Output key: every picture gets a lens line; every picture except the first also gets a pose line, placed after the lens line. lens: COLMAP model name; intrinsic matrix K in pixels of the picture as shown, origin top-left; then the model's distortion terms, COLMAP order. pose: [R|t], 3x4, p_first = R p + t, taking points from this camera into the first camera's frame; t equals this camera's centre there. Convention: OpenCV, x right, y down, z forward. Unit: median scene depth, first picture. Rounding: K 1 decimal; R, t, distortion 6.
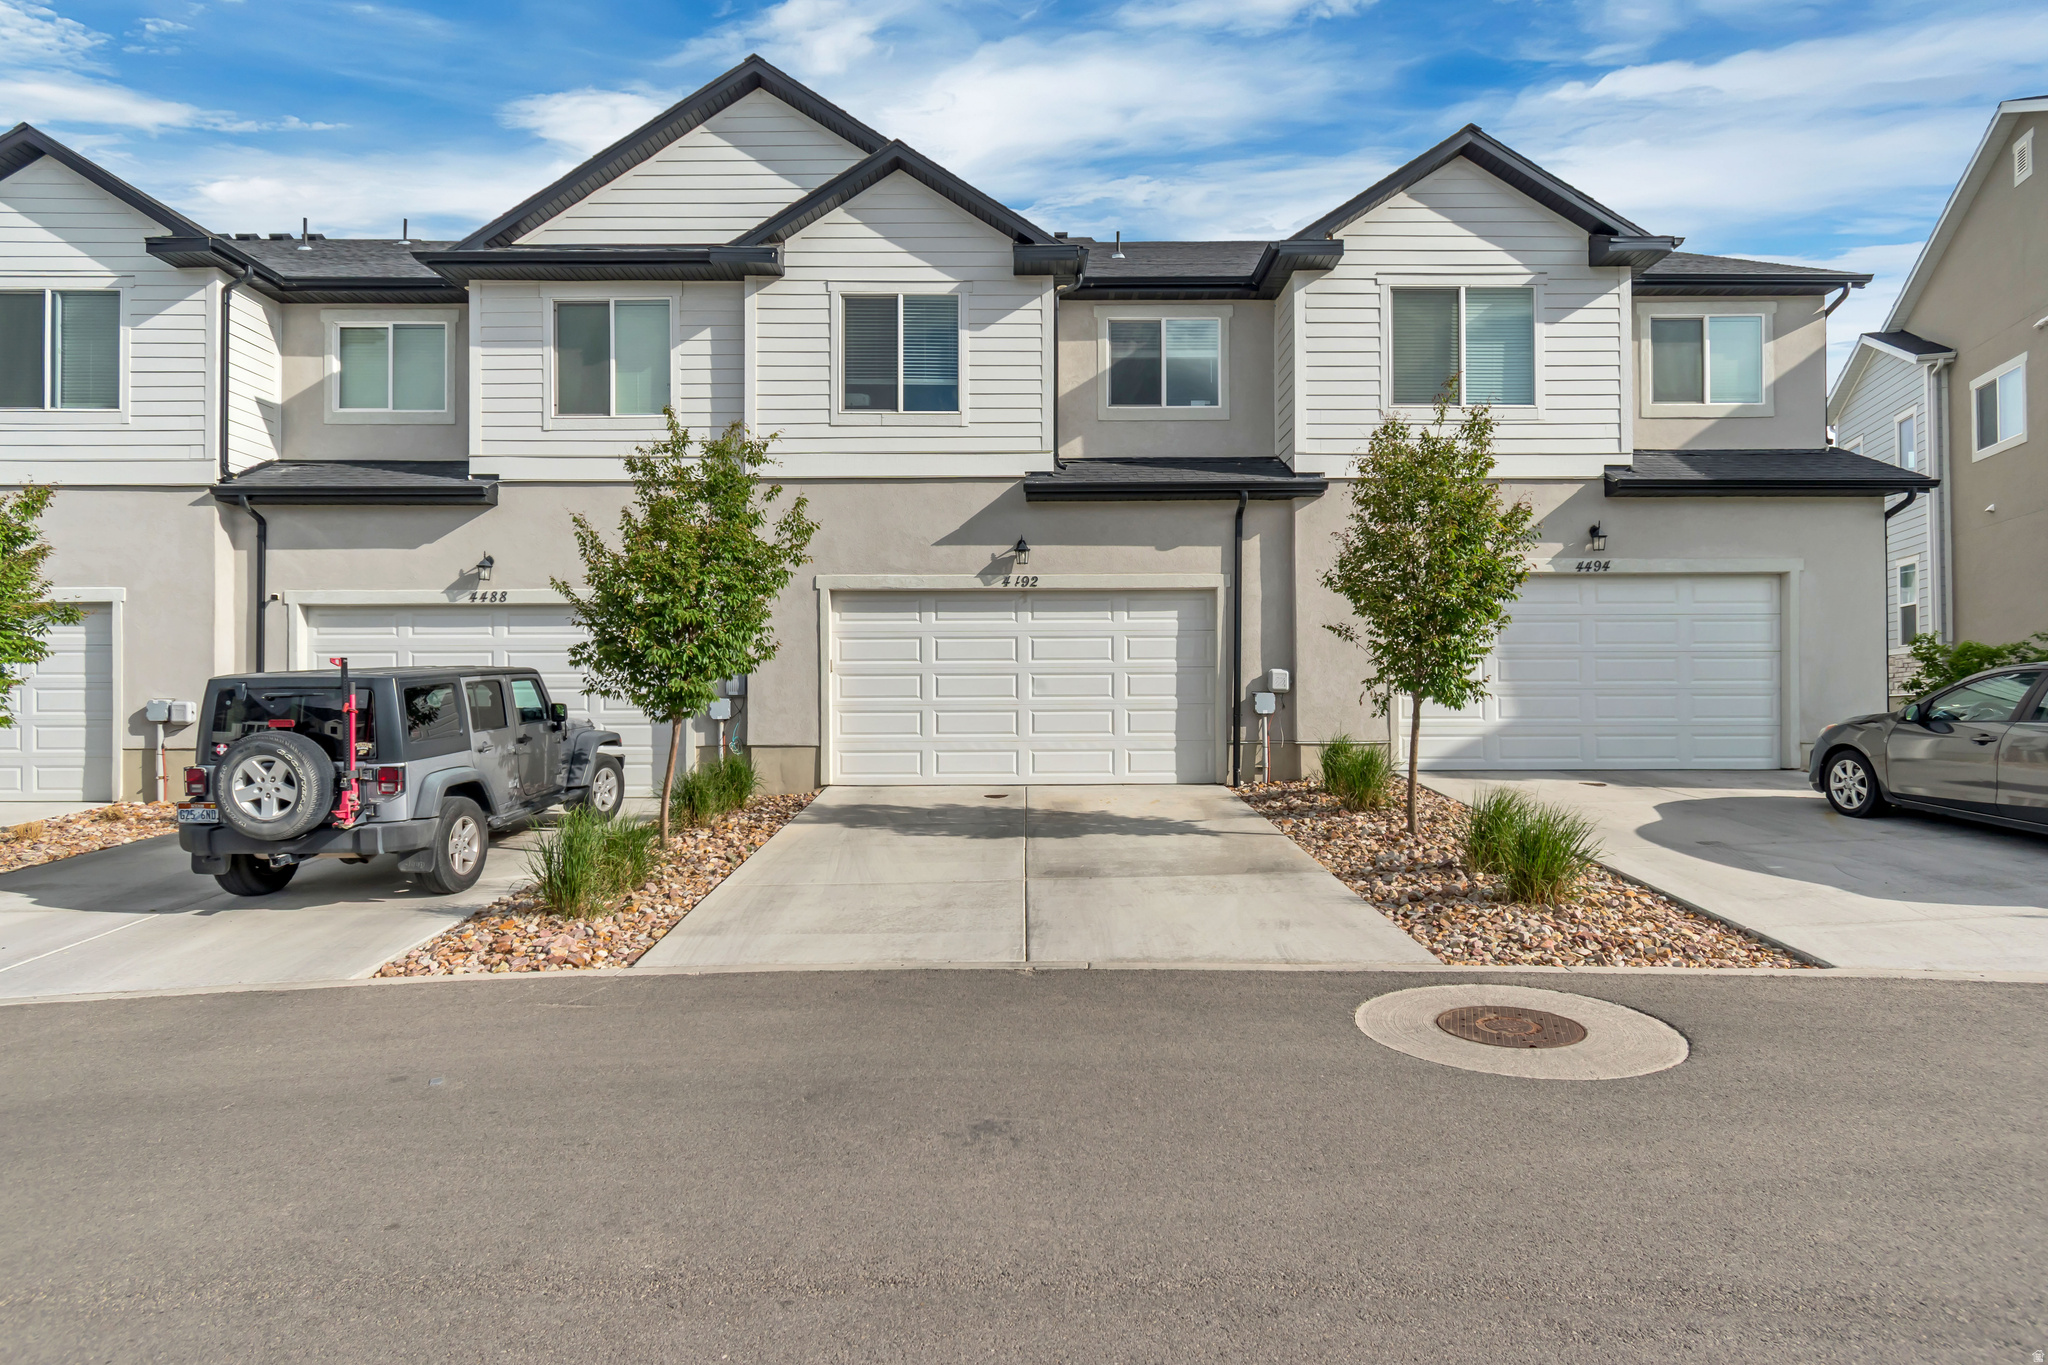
lens RADIAL K [[1058.2, 0, 1024.0], [0, 1058.2, 682.5], [0, 0, 1]] dist [0.002143, 0.000443]
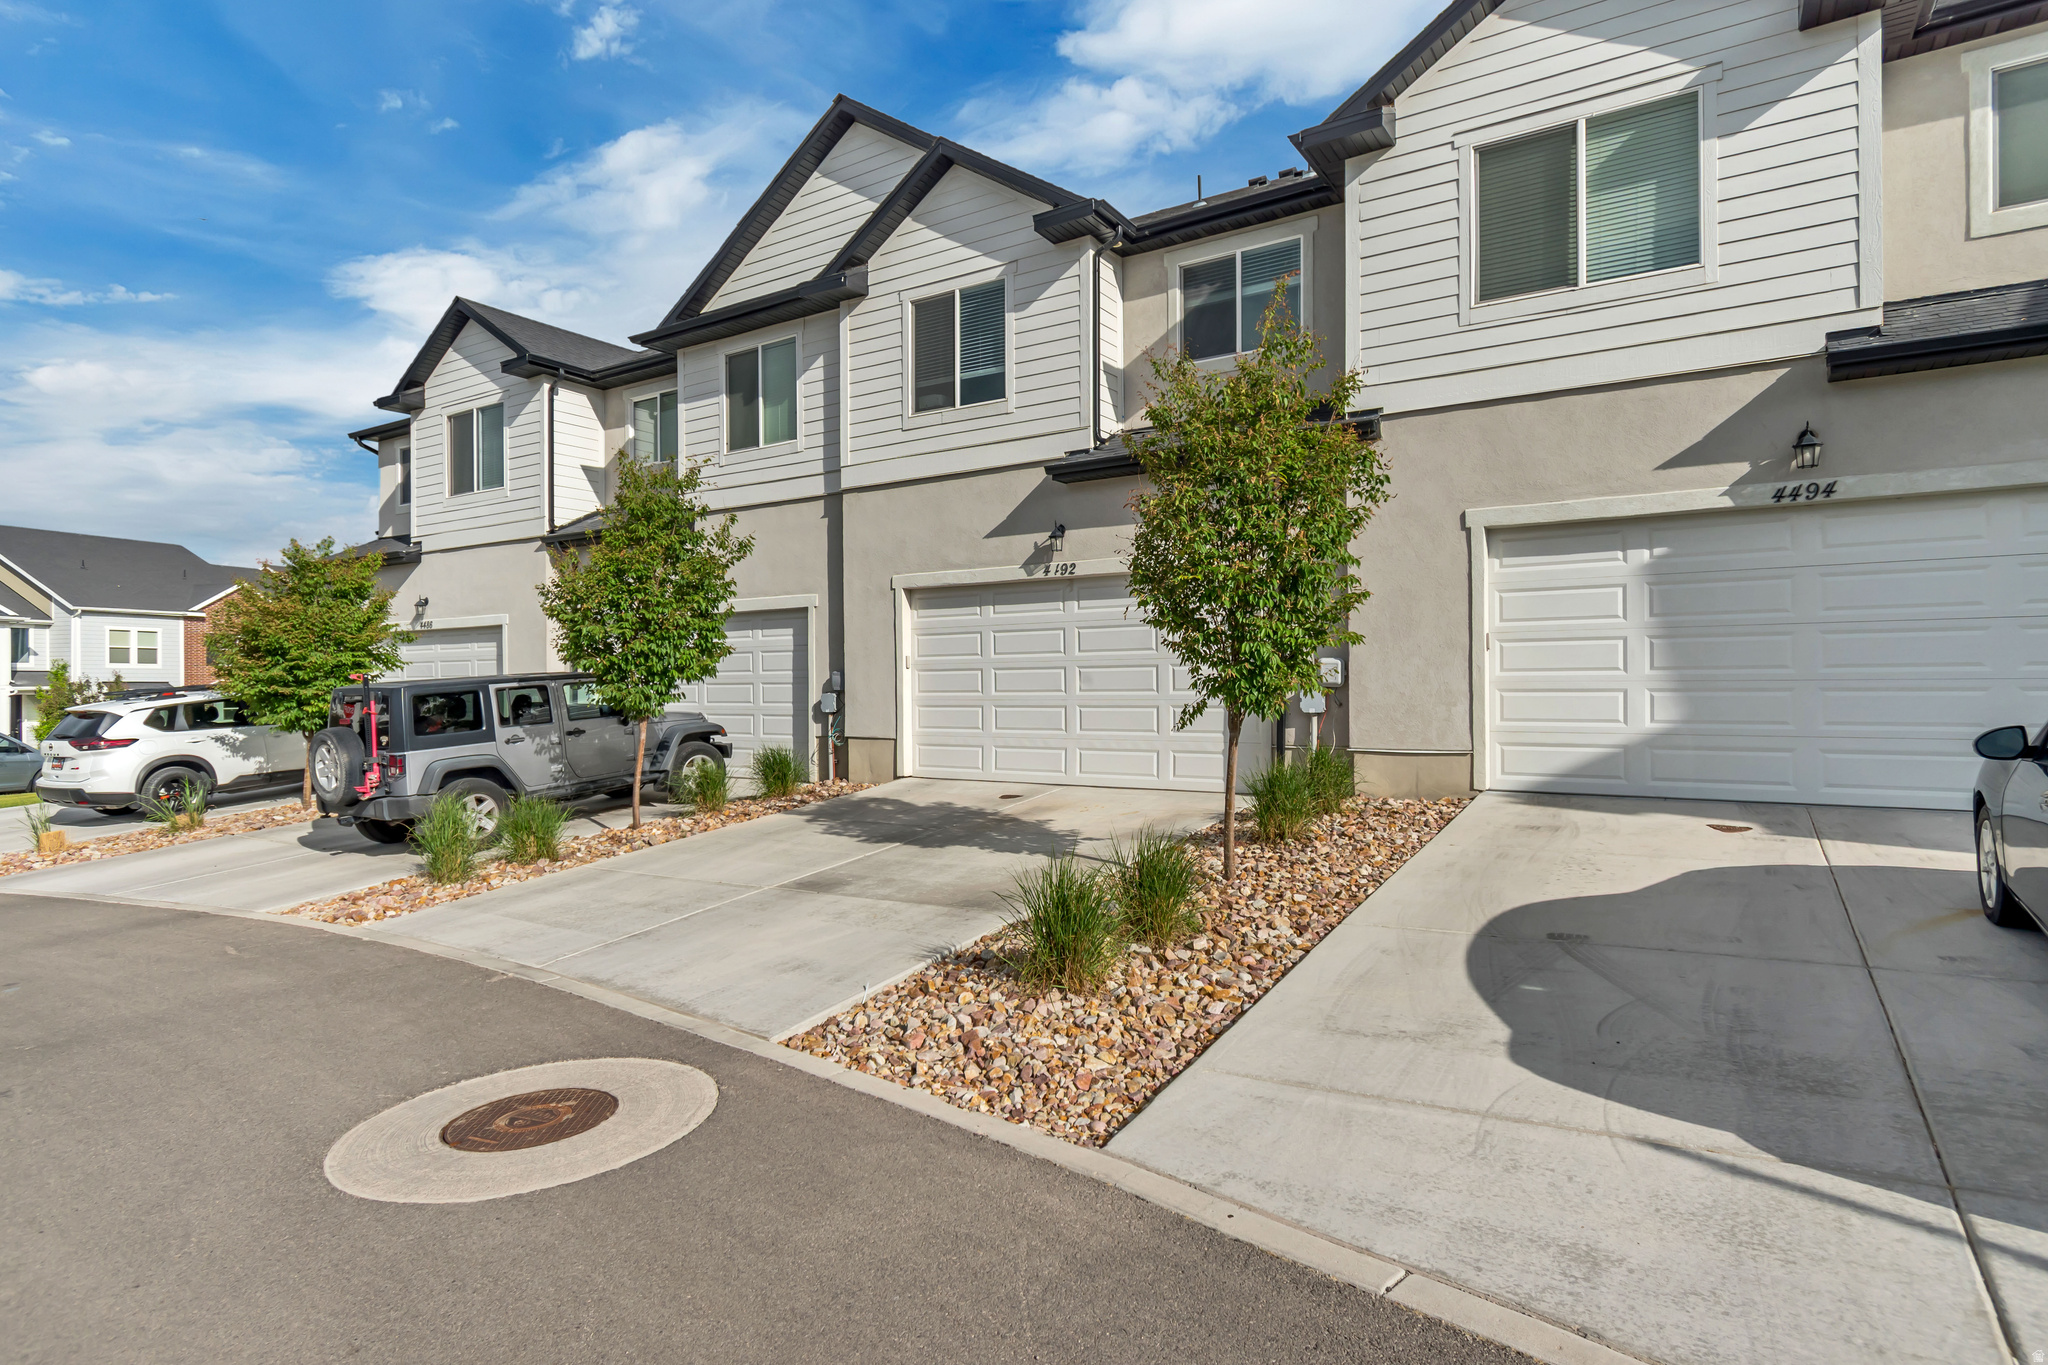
lens RADIAL K [[1053.8, 0, 1023.7], [0, 1053.8, 674.0], [0, 0, 1]] dist [-0.001195, 0.000605]
pose [[0.843173, -0.009418, -0.537560, 0.470367], [0.018419, 0.999766, 0.011375, -0.013739], [0.537327, -0.019493, 0.843149, 0.188300]]
